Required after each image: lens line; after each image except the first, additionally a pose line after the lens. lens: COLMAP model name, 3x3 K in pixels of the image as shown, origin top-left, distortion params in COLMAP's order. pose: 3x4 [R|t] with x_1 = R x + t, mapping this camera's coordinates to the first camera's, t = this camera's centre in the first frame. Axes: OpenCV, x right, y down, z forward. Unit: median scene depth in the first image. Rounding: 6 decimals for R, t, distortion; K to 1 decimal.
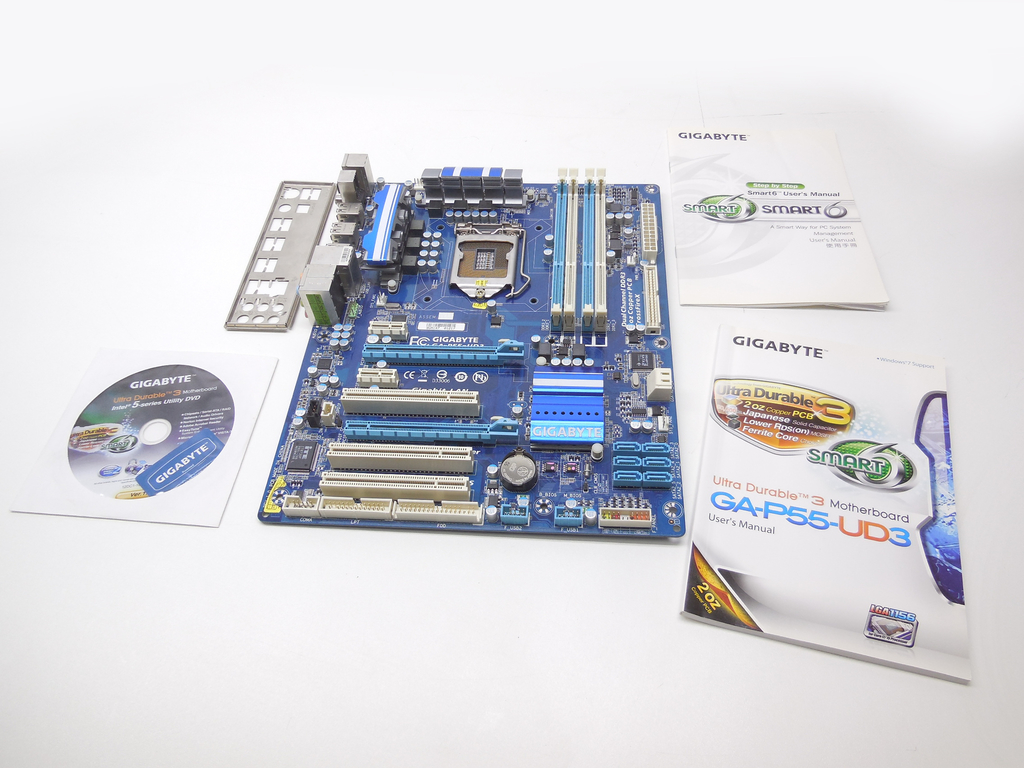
lens RADIAL K [[765.1, 0, 514.8], [0, 765.1, 387.7], [0, 0, 1]] dist [-0.003185, 0.000103]
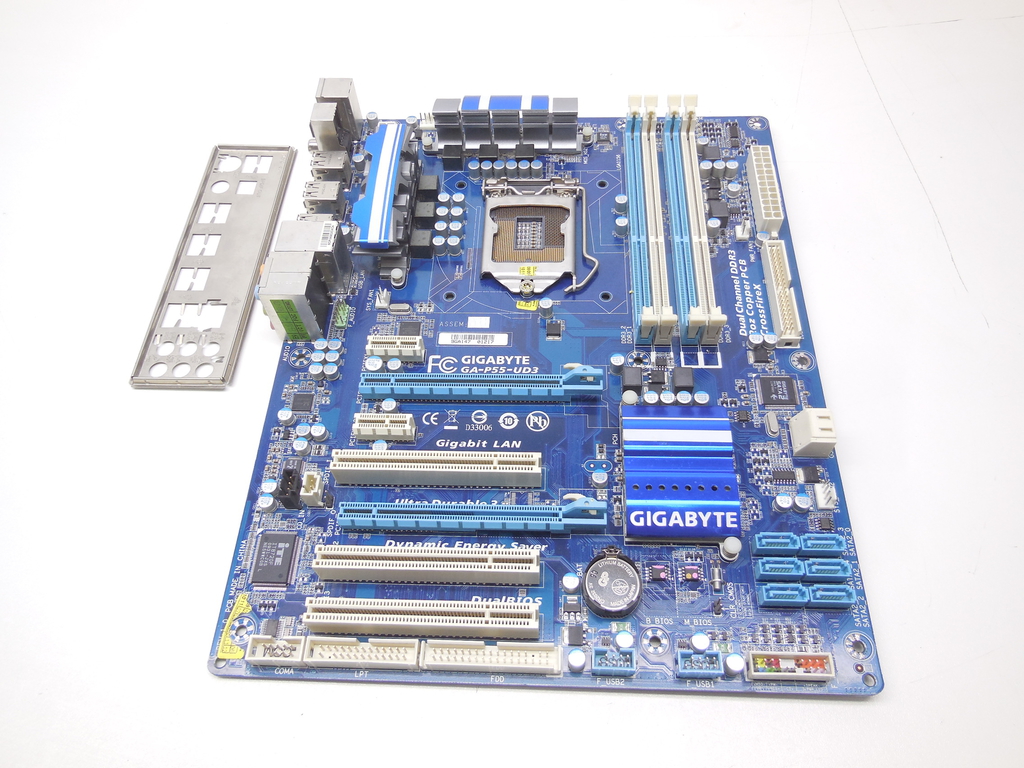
lens RADIAL K [[765.1, 0, 514.8], [0, 765.1, 387.7], [0, 0, 1]] dist [-0.003185, 0.000103]
pose [[0.999609, -0.021920, 0.017367, -0.073131], [0.020199, 0.995391, 0.093751, -0.102054], [-0.019341, -0.093363, 0.995444, 0.324924]]
